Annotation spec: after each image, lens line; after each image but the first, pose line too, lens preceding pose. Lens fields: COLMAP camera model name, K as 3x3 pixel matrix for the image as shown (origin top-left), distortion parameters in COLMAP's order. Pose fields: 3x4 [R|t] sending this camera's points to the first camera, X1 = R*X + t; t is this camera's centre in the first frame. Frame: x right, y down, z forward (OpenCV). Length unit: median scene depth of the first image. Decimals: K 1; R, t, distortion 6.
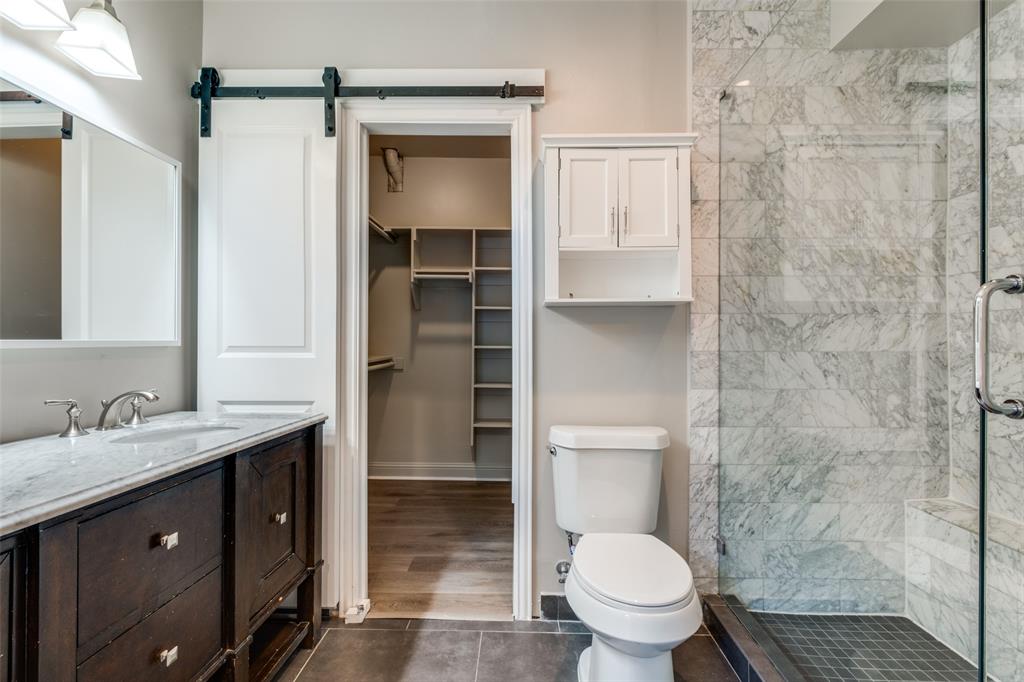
lens RADIAL K [[457.6, 0, 513.4], [0, 457.6, 342.7], [0, 0, 1]] dist [0.004748, -0.005333]
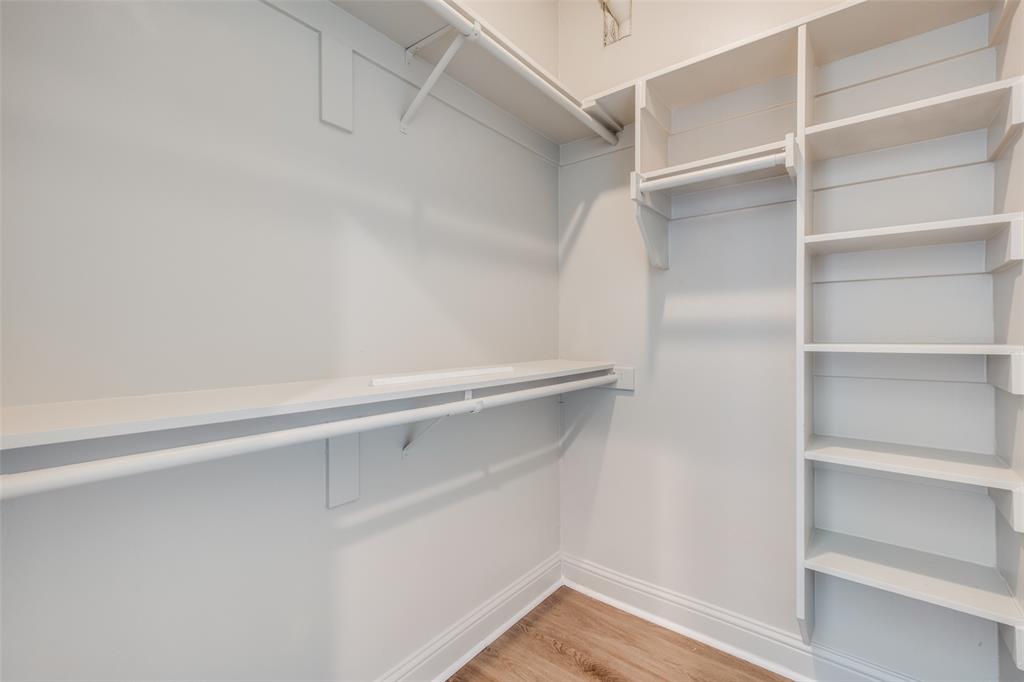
lens RADIAL K [[457.6, 0, 504.1], [0, 457.6, 332.9], [0, 0, 1]] dist [0.004748, -0.005333]
pose [[0.788004, -0.006923, -0.615631, -0.092245], [0.004460, 0.999975, -0.005536, -0.004484], [0.615654, 0.001617, 0.788015, 1.058491]]
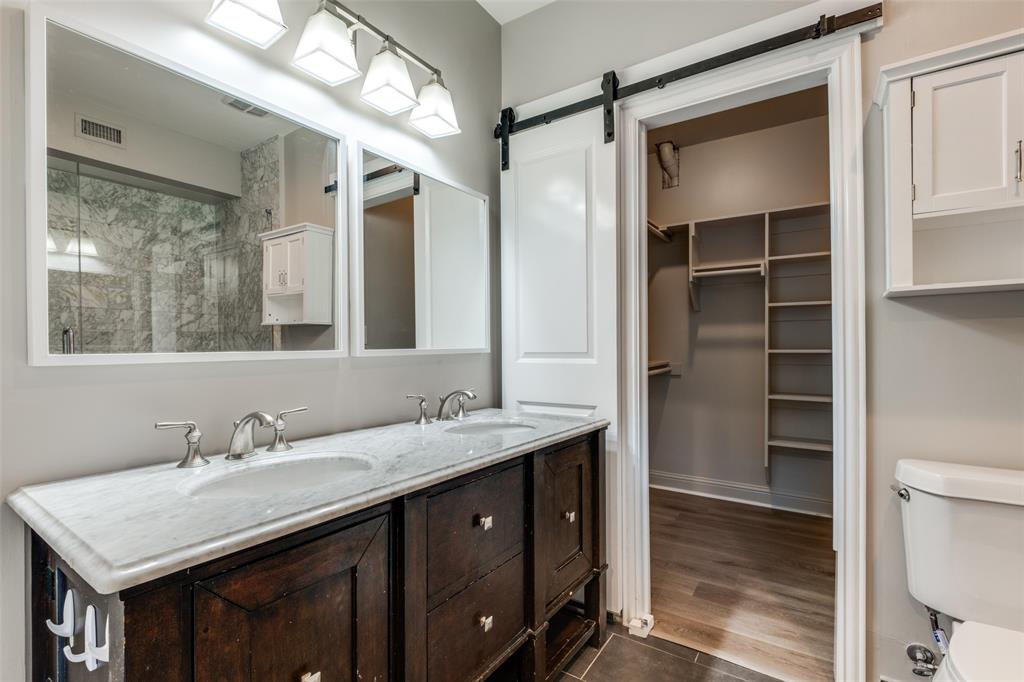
lens RADIAL K [[461.7, 0, 510.3], [0, 461.7, 350.2], [0, 0, 1]] dist [-0.000144, -0.003437]
pose [[0.837927, -0.006864, -0.545740, -0.035473], [0.011475, 0.999921, 0.005041, -0.004135], [0.545662, -0.010486, 0.837940, 0.035823]]
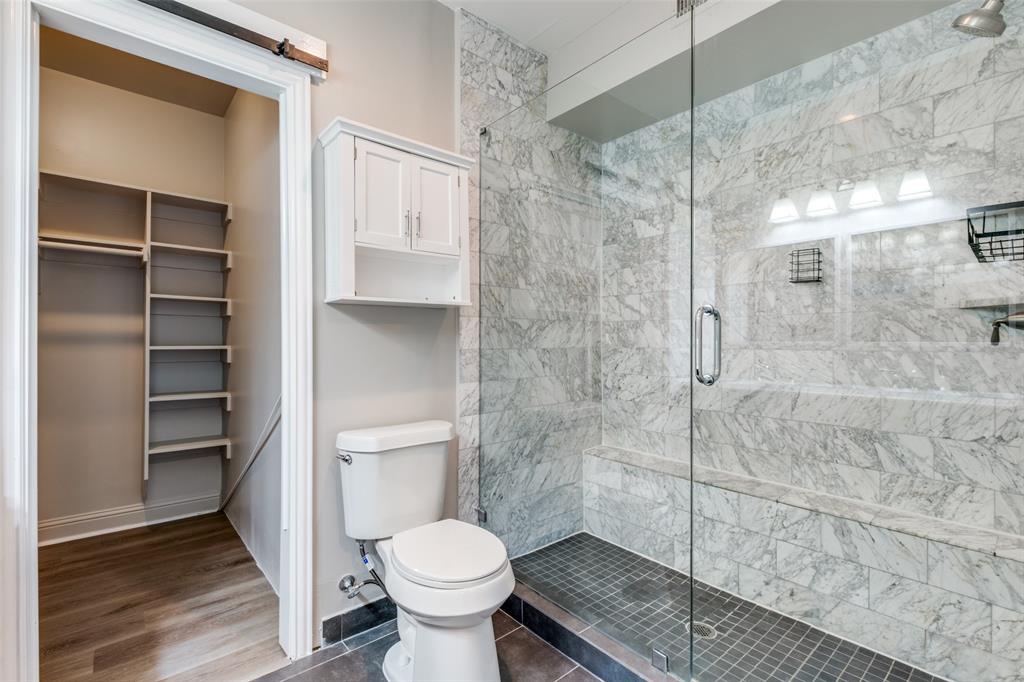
lens RADIAL K [[457.6, 0, 514.0], [0, 457.6, 340.7], [0, 0, 1]] dist [0.004748, -0.005333]
pose [[0.743239, -0.002078, 0.669023, -0.266899], [0.001744, 0.999998, 0.001169, -0.004147], [-0.669024, 0.000298, 0.743241, 0.074051]]
